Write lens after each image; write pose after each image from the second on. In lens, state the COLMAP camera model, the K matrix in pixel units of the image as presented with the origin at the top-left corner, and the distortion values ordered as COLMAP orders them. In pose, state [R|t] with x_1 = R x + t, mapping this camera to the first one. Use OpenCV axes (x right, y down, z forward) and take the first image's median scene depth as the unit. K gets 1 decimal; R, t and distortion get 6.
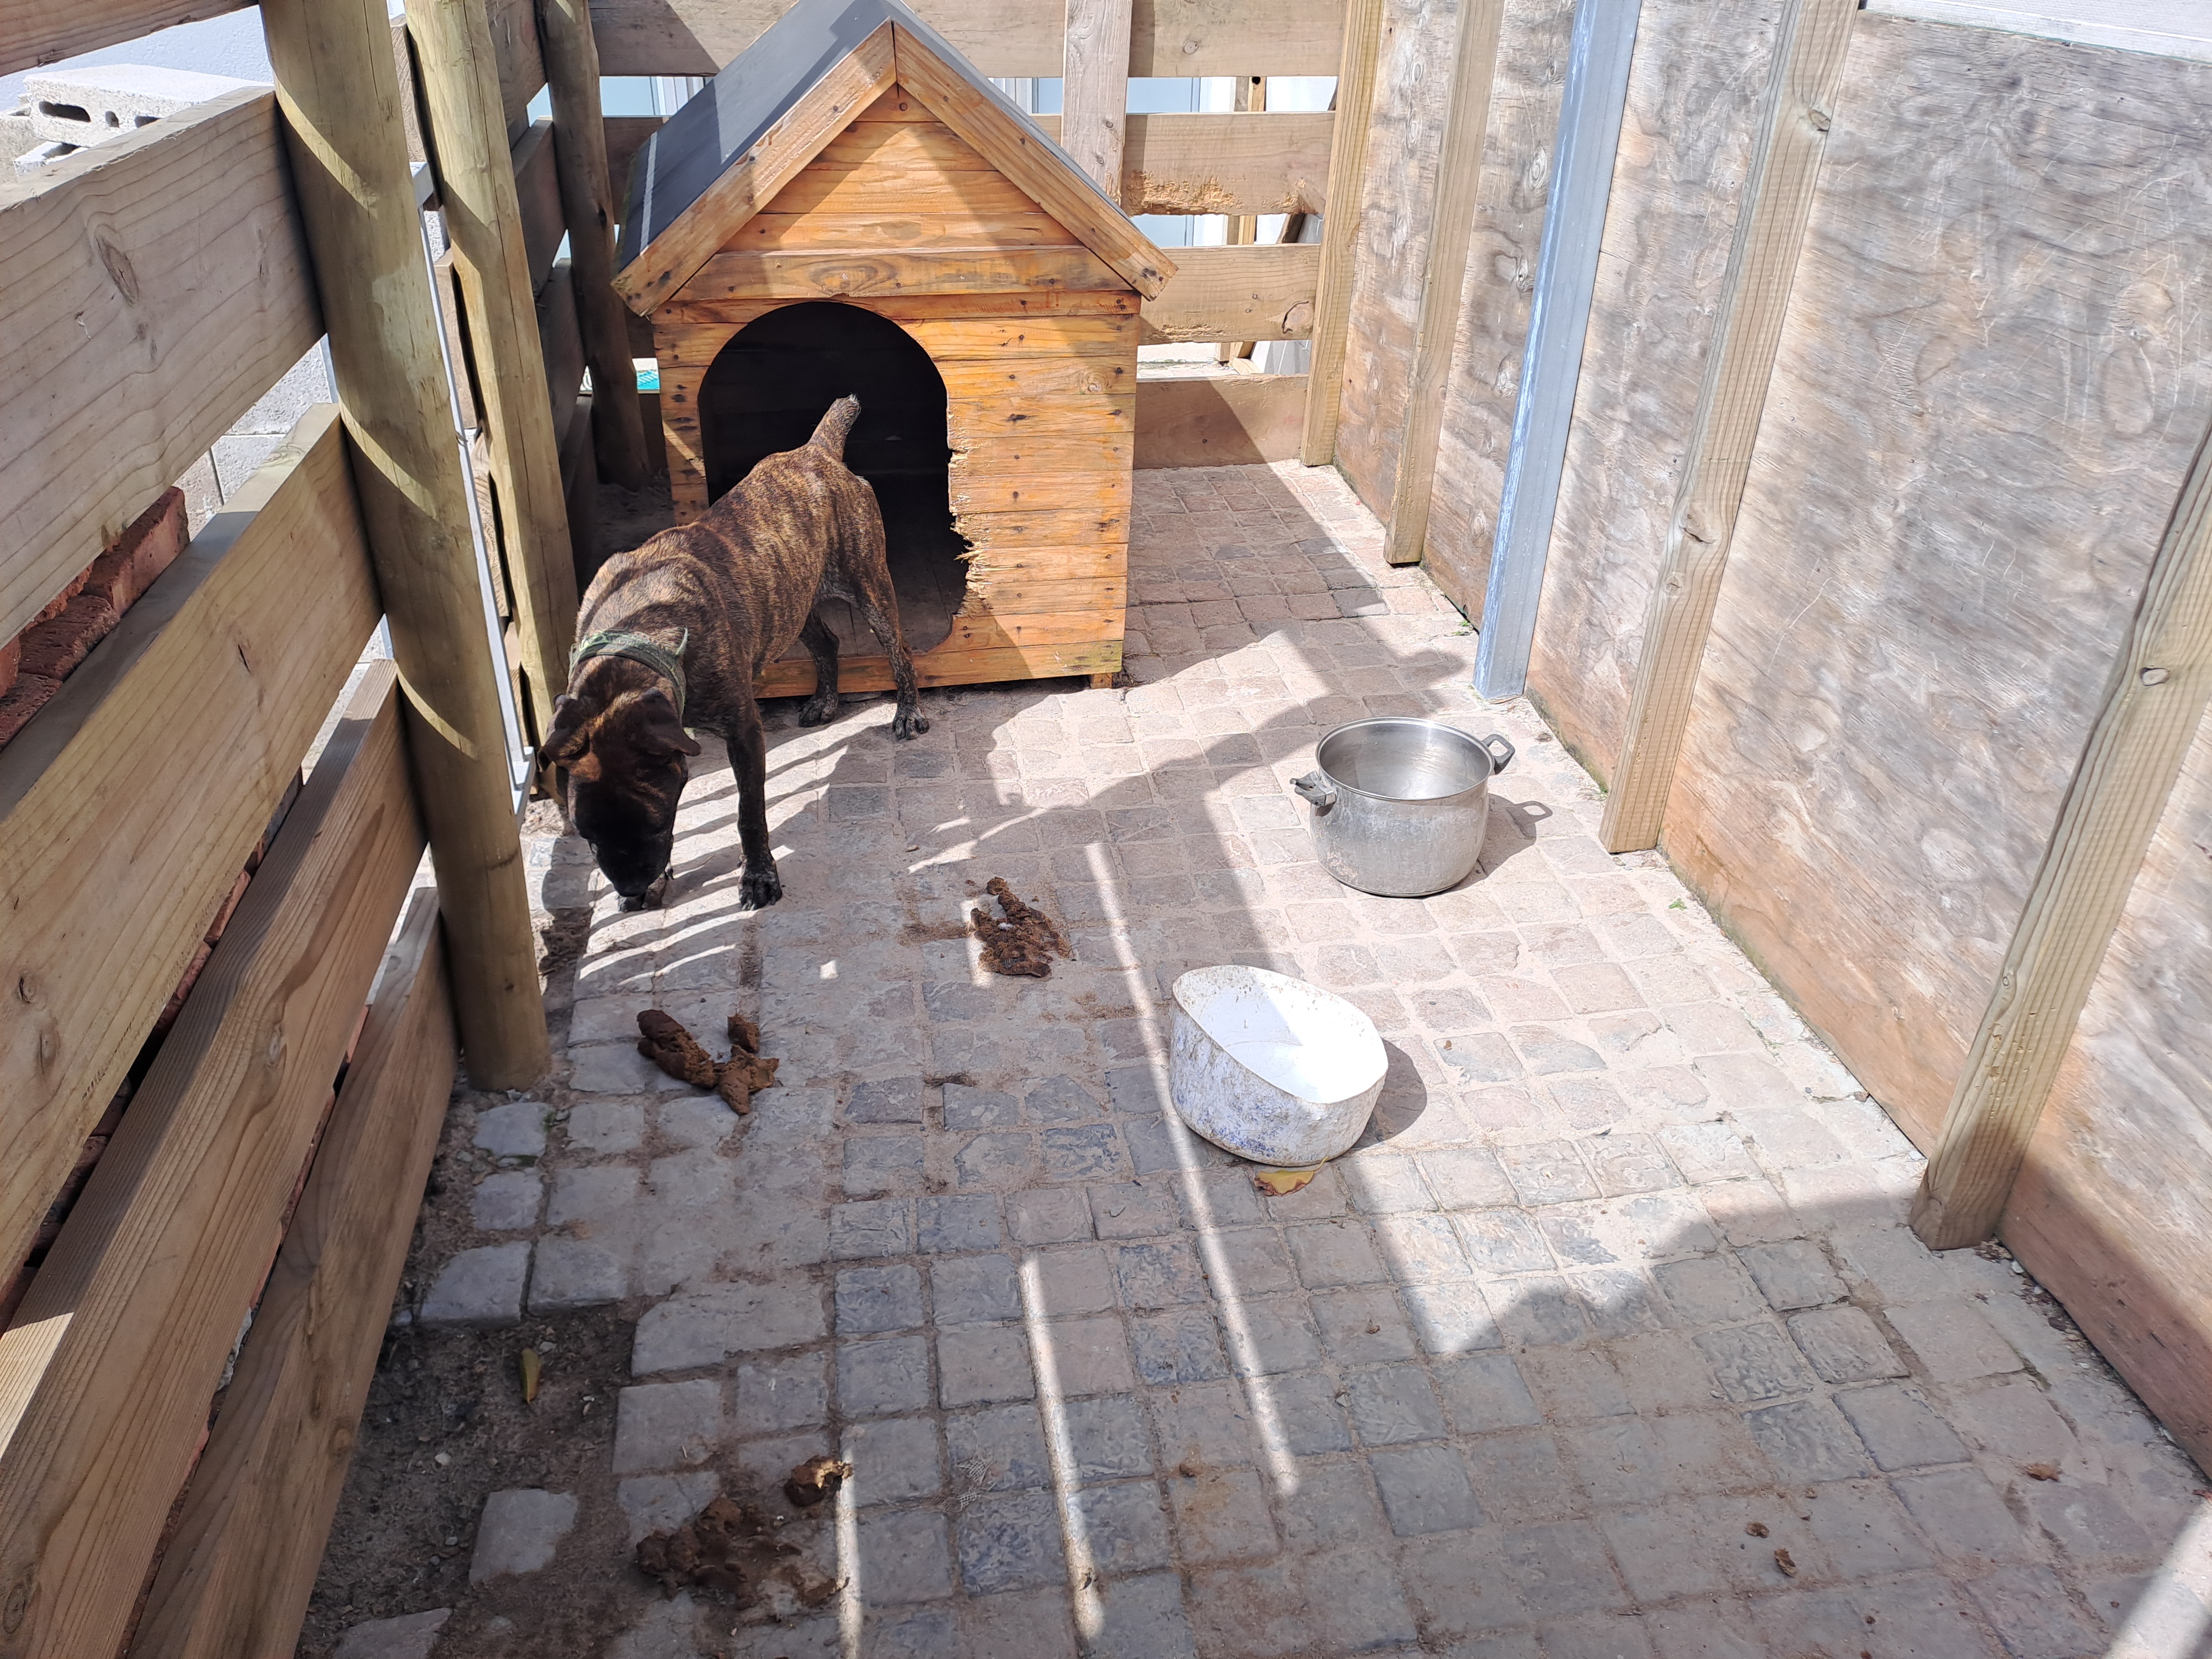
lens RADIAL K [[1633.5, 0, 1088.6], [0, 1633.5, 826.0], [0, 0, 1]] dist [0.077590, -0.076200]
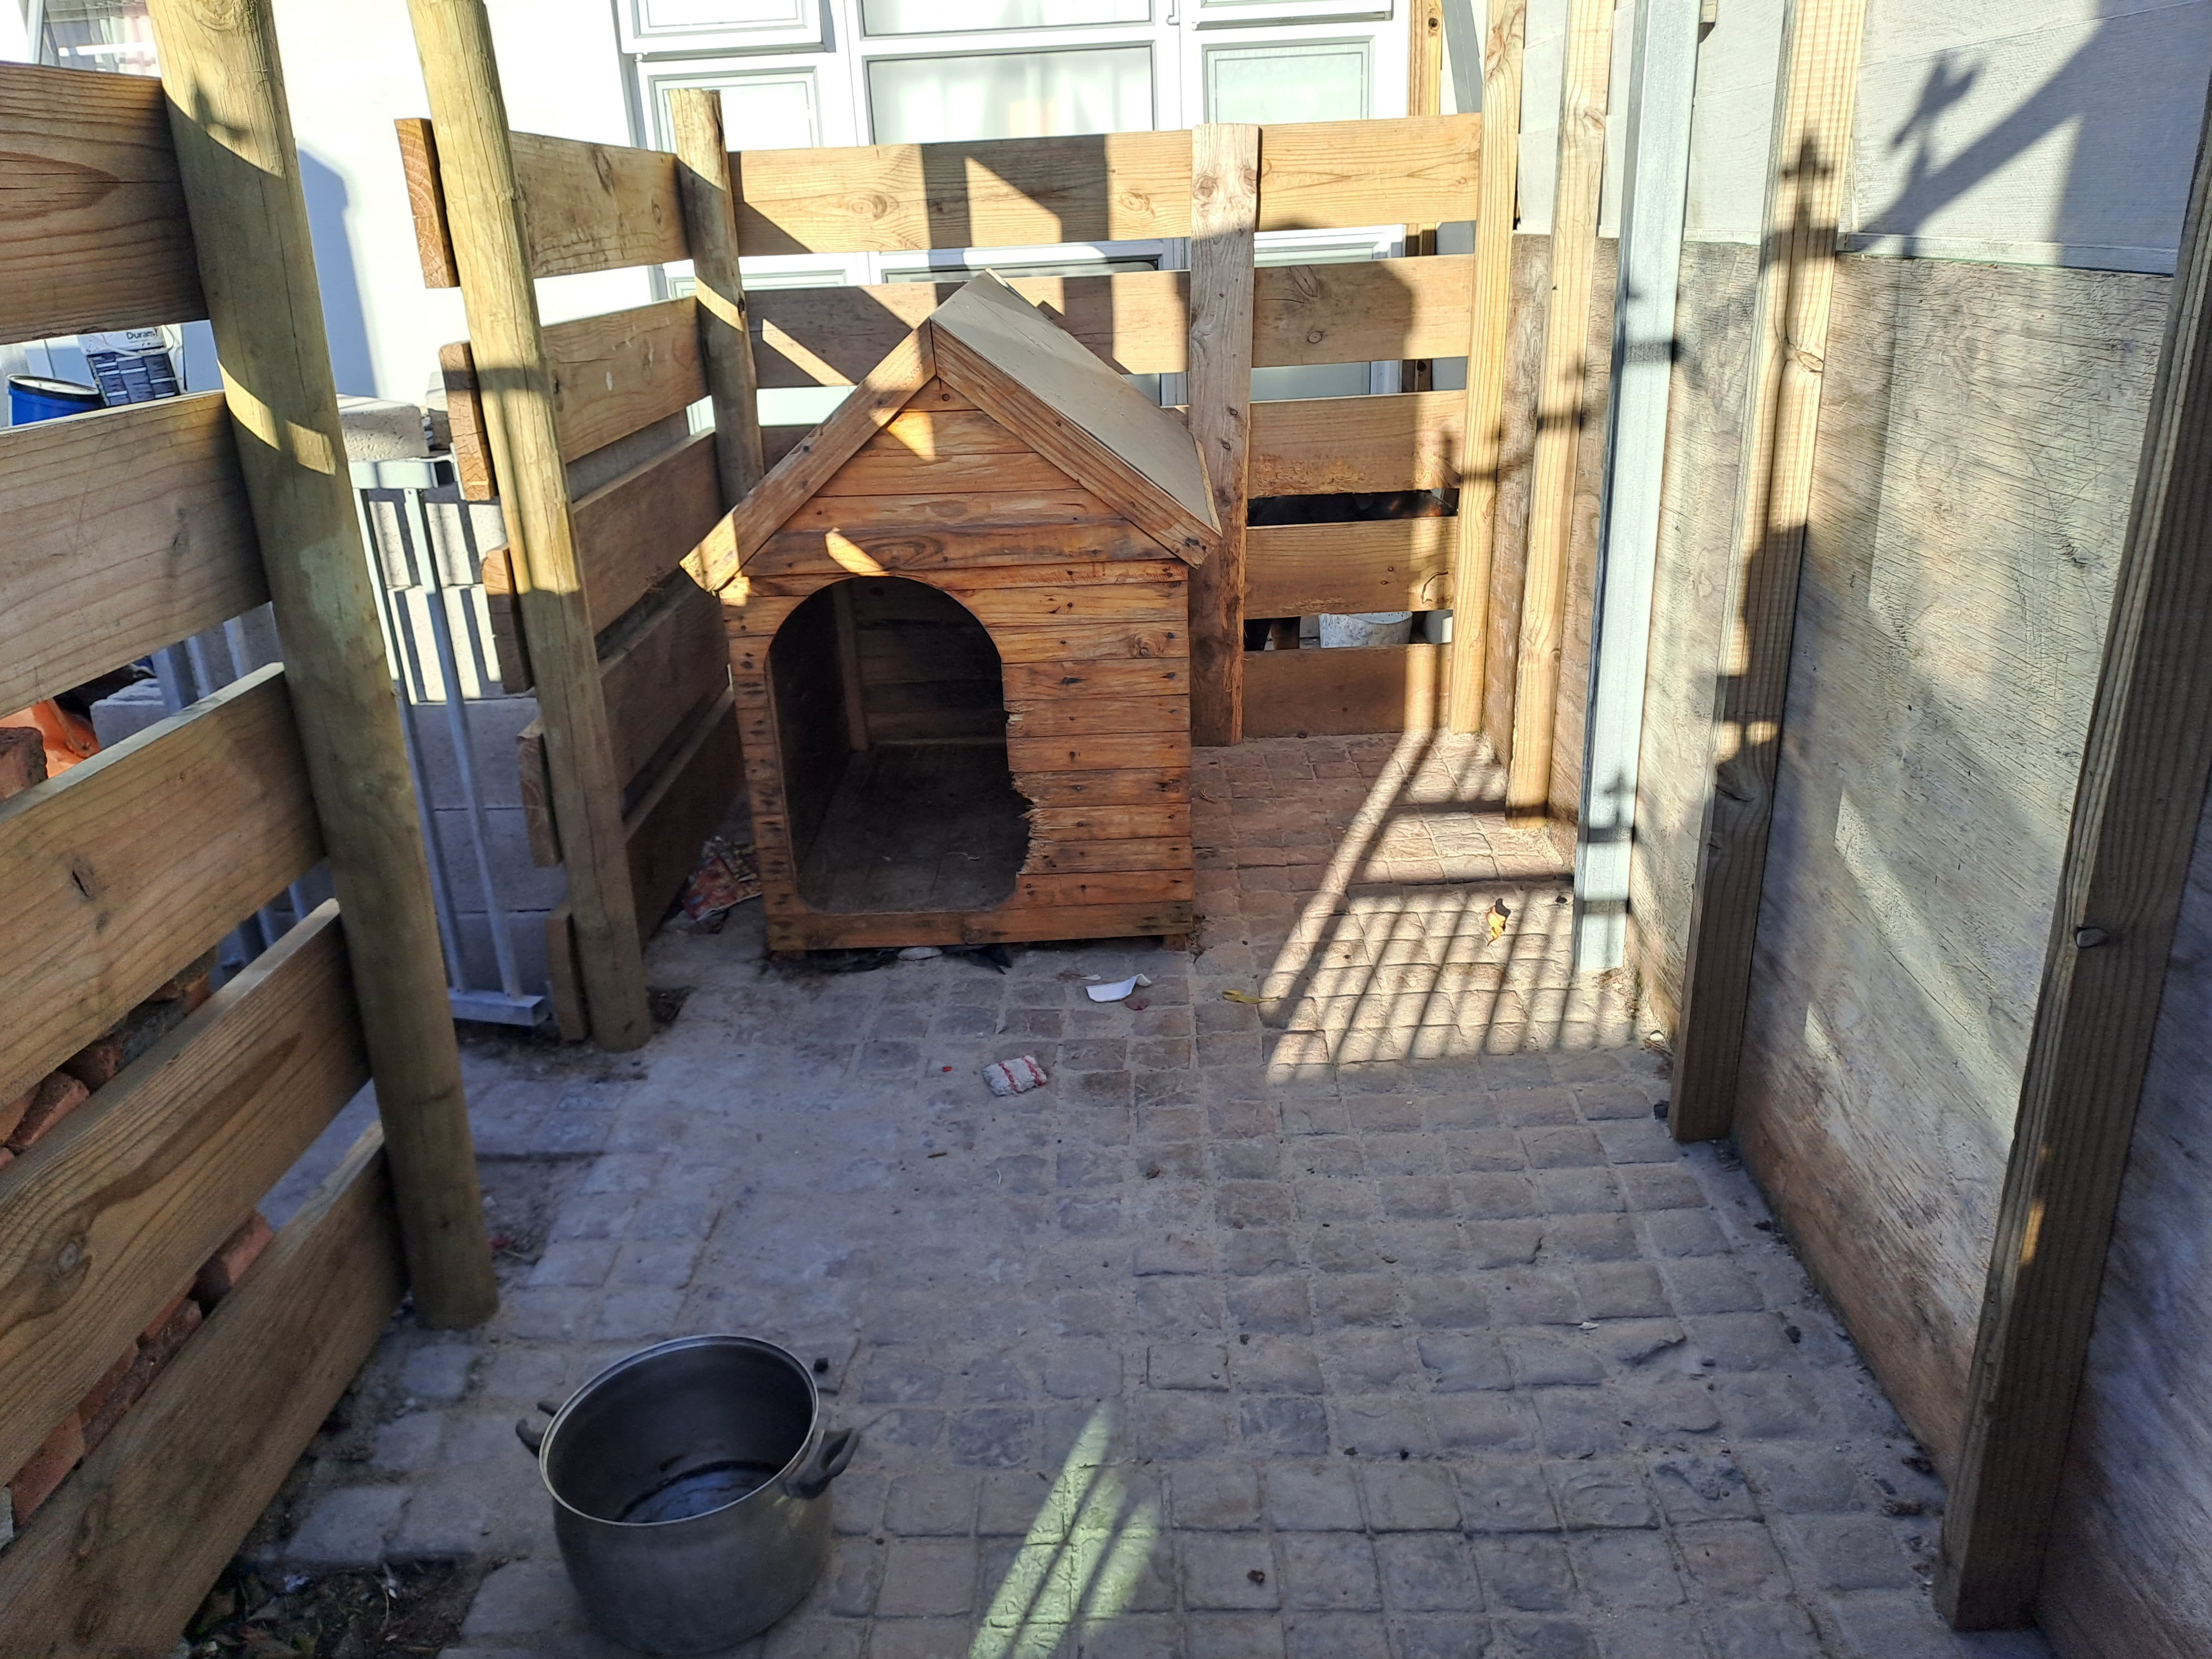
lens RADIAL K [[1633.5, 0, 1097.0], [0, 1633.5, 843.6], [0, 0, 1]] dist [0.077590, -0.076200]
pose [[0.982598, 0.007028, -0.185610, 0.245663], [-0.036319, 0.987265, -0.154886, 0.011446], [0.182158, 0.158932, 0.970340, 0.051189]]
